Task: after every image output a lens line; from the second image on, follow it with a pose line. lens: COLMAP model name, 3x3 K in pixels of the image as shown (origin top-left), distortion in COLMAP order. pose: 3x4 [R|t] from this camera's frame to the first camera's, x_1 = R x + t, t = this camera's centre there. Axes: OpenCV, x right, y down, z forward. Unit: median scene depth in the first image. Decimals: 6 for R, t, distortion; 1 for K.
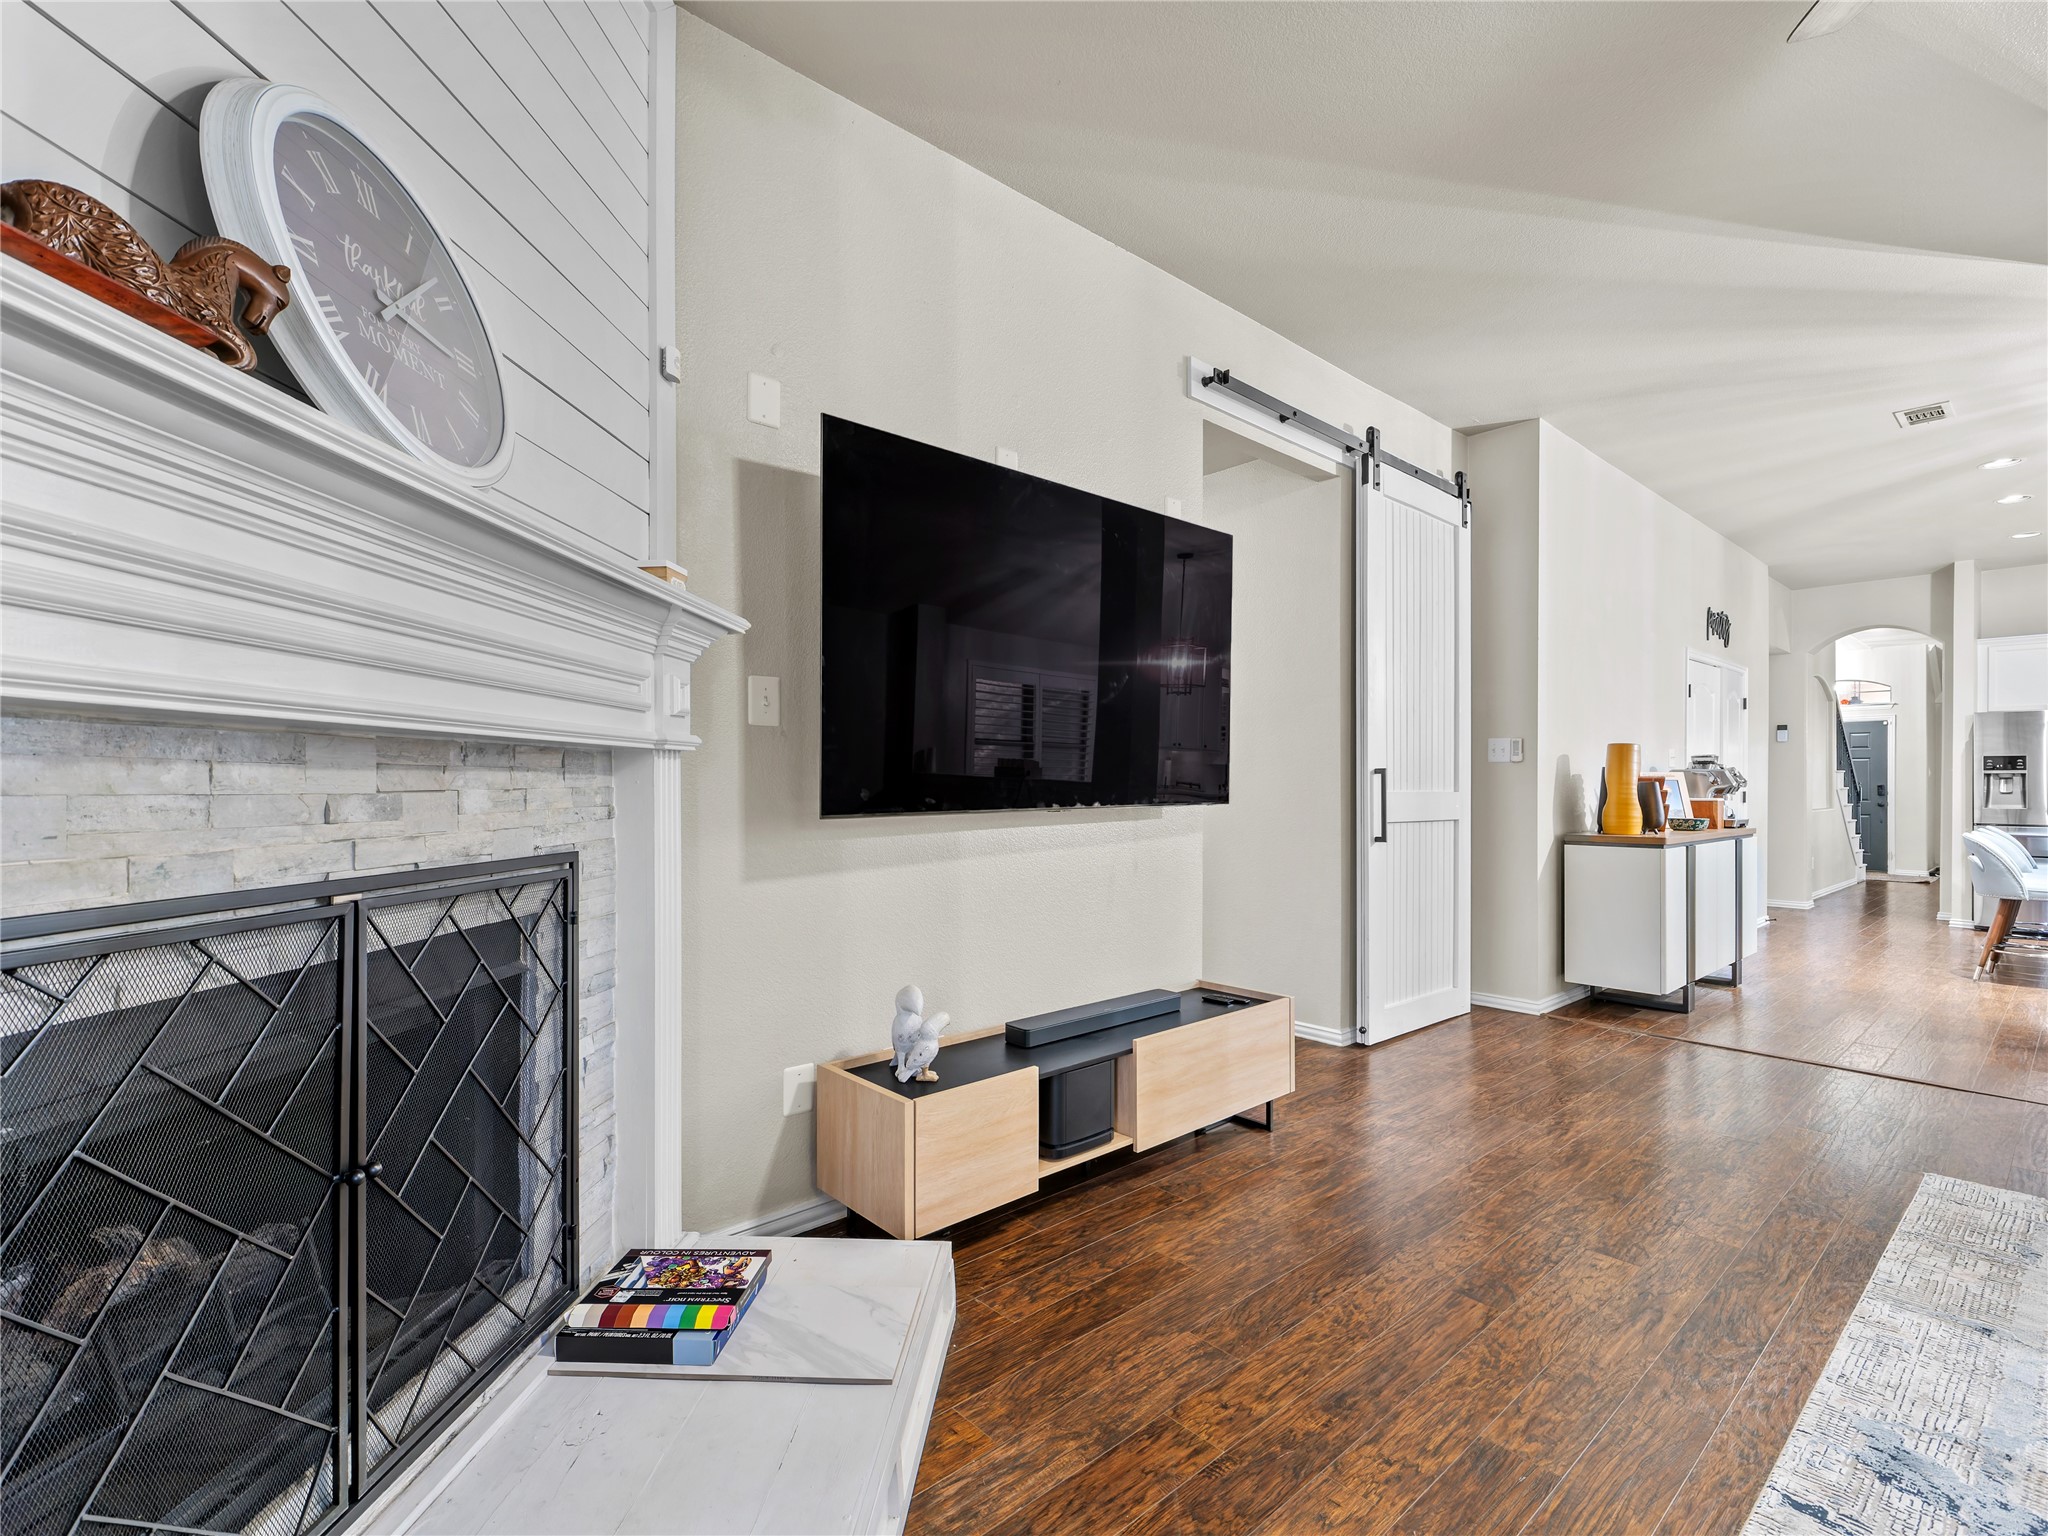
lens RADIAL K [[957.0, 0, 1015.8], [0, 957.0, 780.8], [0, 0, 1]] dist [-0.000064, -0.000140]
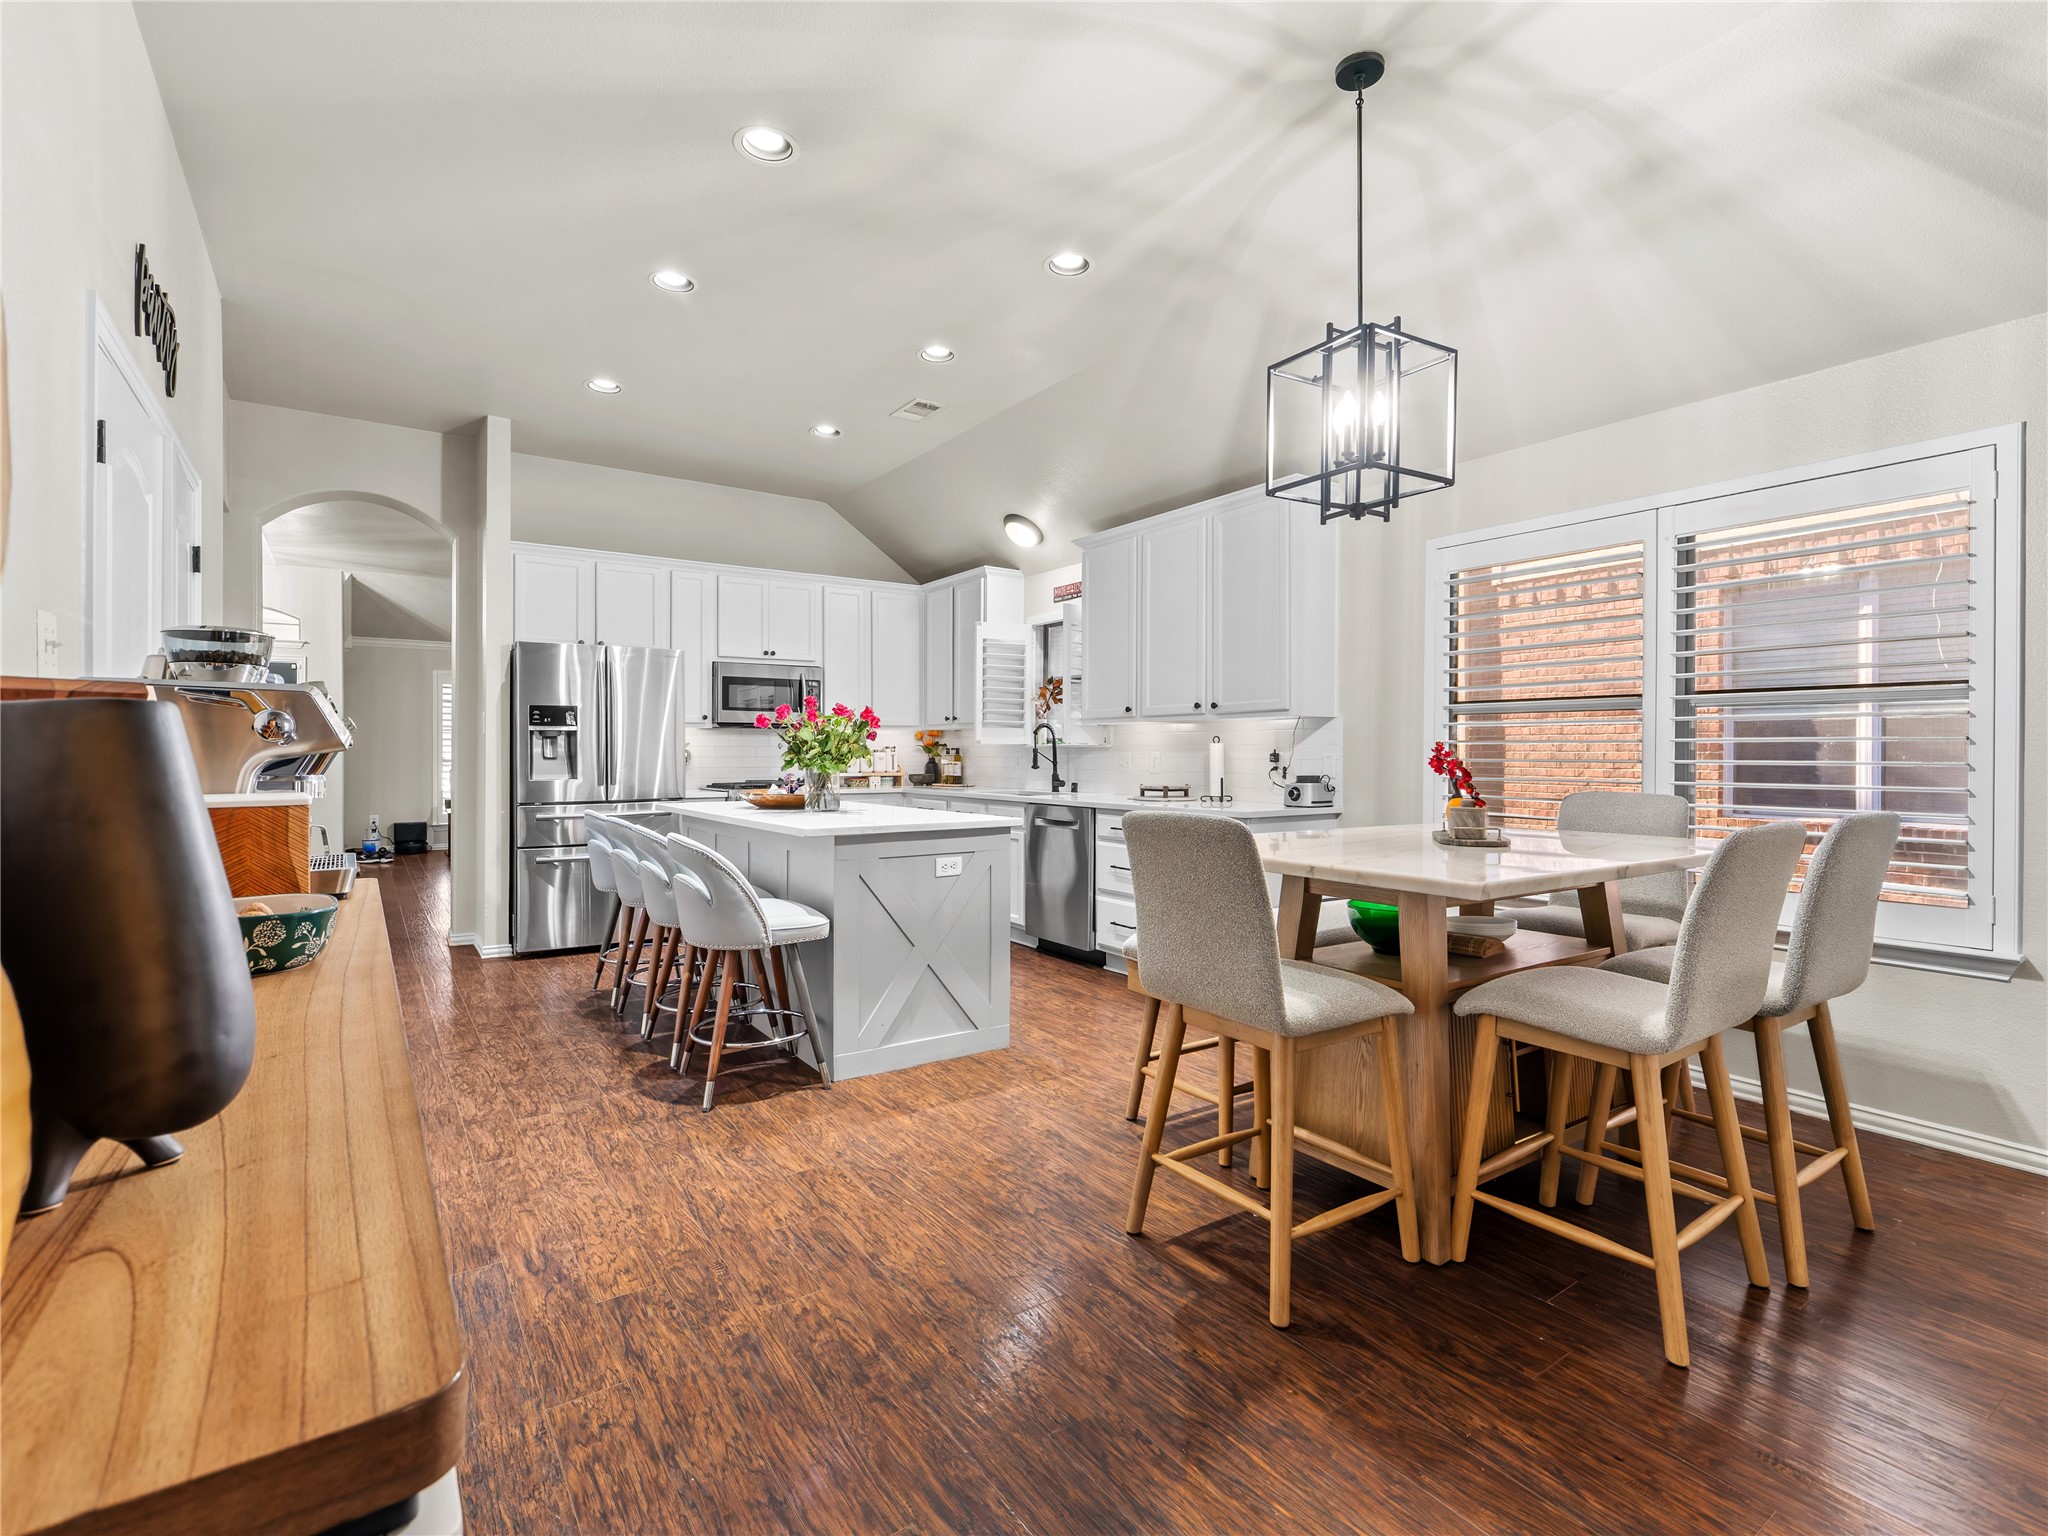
lens RADIAL K [[958.2, 0, 1023.5], [0, 958.2, 751.6], [0, 0, 1]] dist [0.002023, -0.000337]
pose [[0.111074, -0.004252, 0.993803, 0.398643], [-0.001758, 0.999988, 0.004475, 0.004344], [-0.993811, -0.002244, 0.111066, 0.621166]]
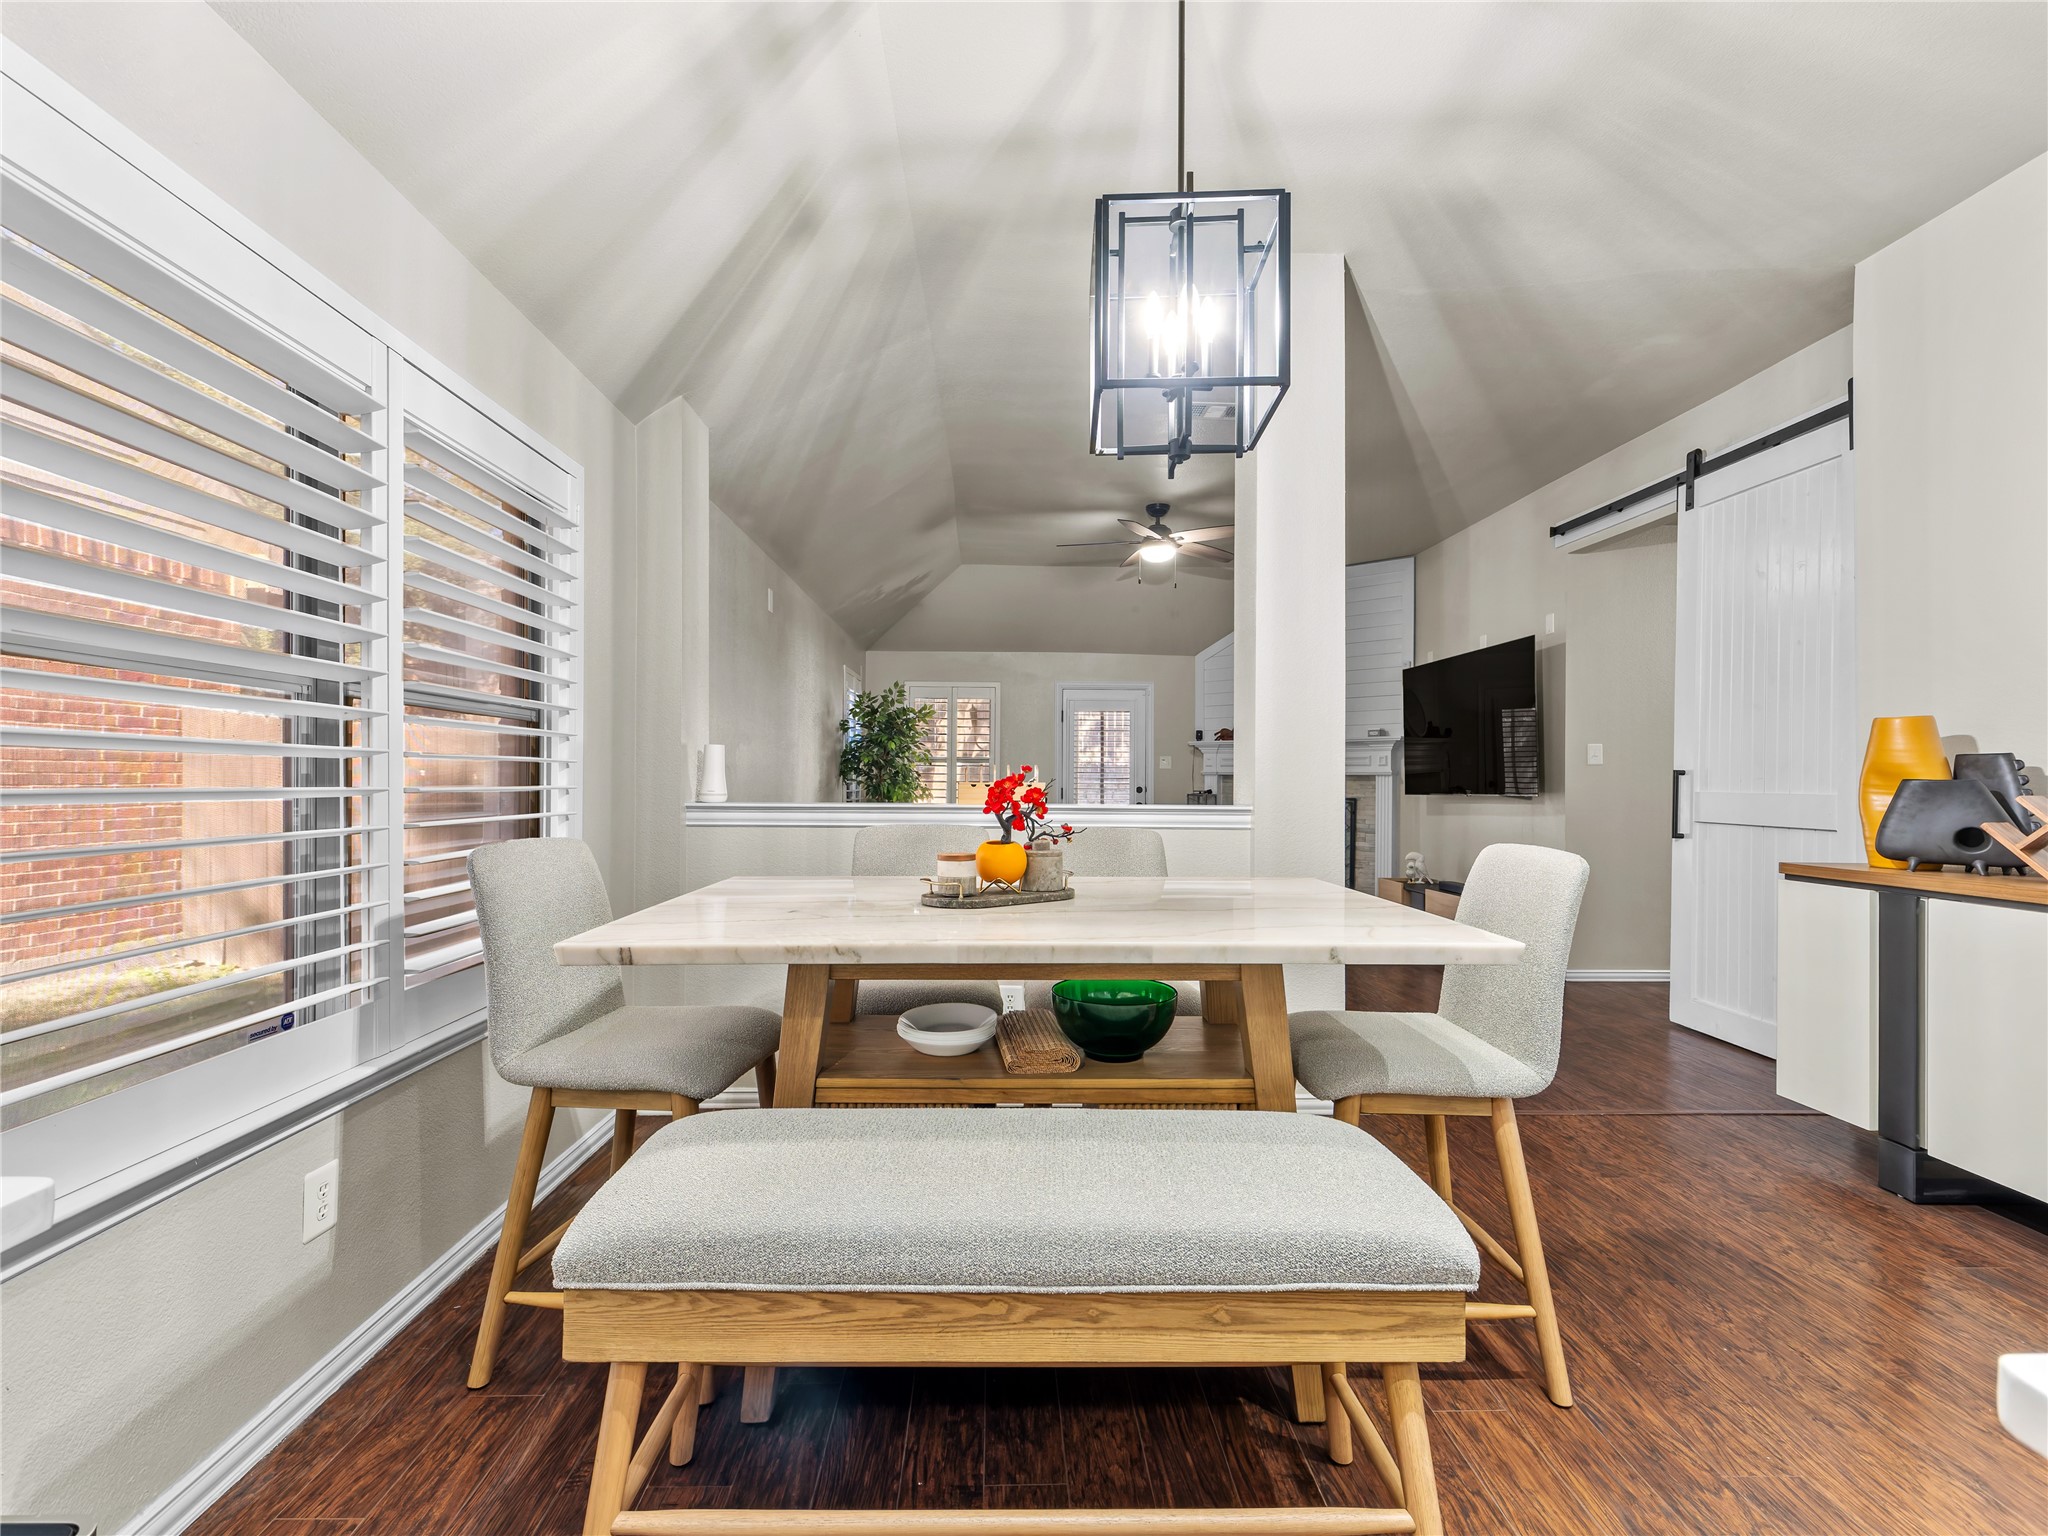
lens RADIAL K [[949.2, 0, 1019.1], [0, 949.2, 771.0], [0, 0, 1]] dist [0.000768, -0.001265]
pose [[-0.639814, -0.018887, -0.768298, 1.014365], [-0.011040, 0.999821, -0.015385, 0.007628], [0.768451, -0.001362, -0.639907, 0.670503]]
